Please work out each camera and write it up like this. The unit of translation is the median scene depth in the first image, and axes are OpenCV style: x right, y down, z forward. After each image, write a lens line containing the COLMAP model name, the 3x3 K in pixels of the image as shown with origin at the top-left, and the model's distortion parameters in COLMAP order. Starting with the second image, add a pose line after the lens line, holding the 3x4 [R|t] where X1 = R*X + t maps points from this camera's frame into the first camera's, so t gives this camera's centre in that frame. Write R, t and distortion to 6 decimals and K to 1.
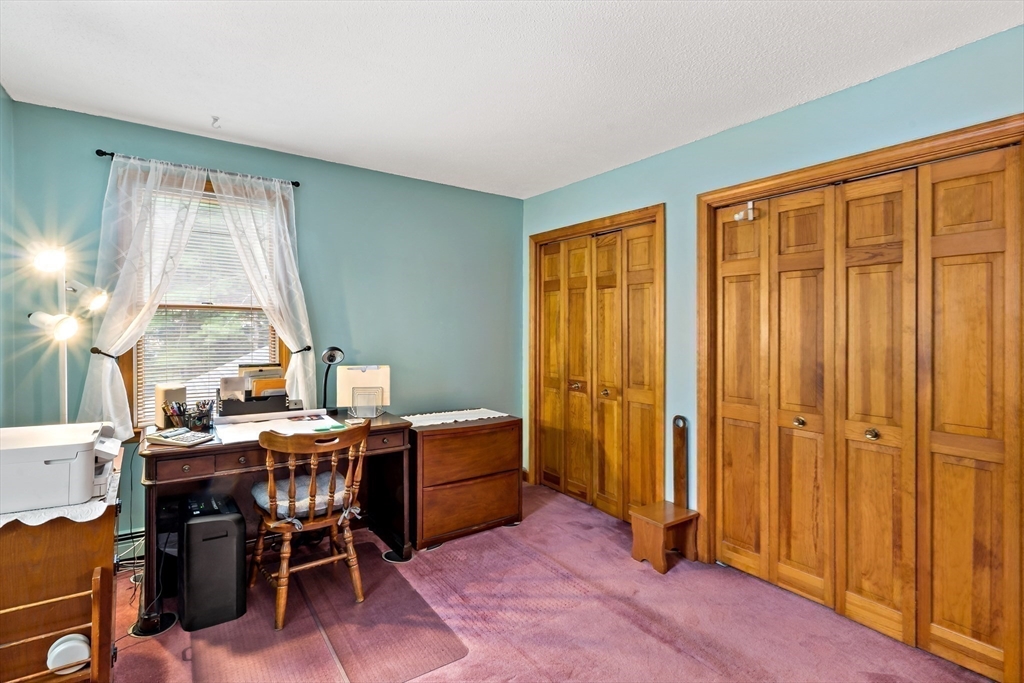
lens RADIAL K [[490.6, 0, 511.8], [0, 490.6, 341.0], [0, 0, 1]] dist [-0.001171, -0.003965]
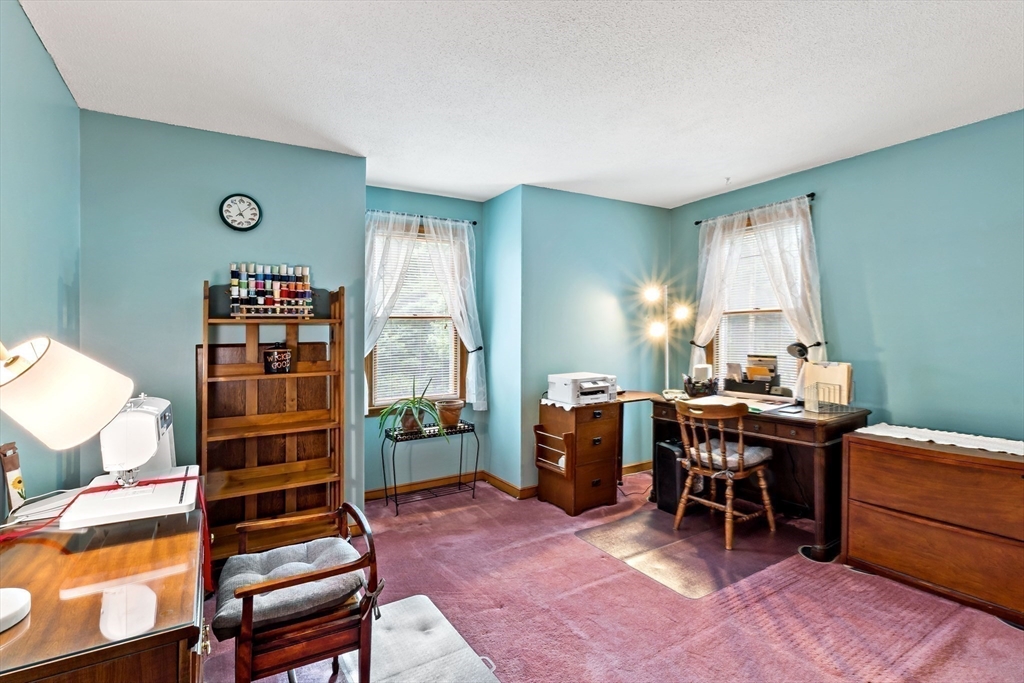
lens RADIAL K [[490.6, 0, 511.2], [0, 490.6, 337.8], [0, 0, 1]] dist [-0.001171, -0.003965]
pose [[-0.066370, 0.001512, -0.997794, 0.844617], [-0.006127, 0.999979, 0.001923, 0.004282], [0.997776, 0.006241, -0.066360, 0.479337]]
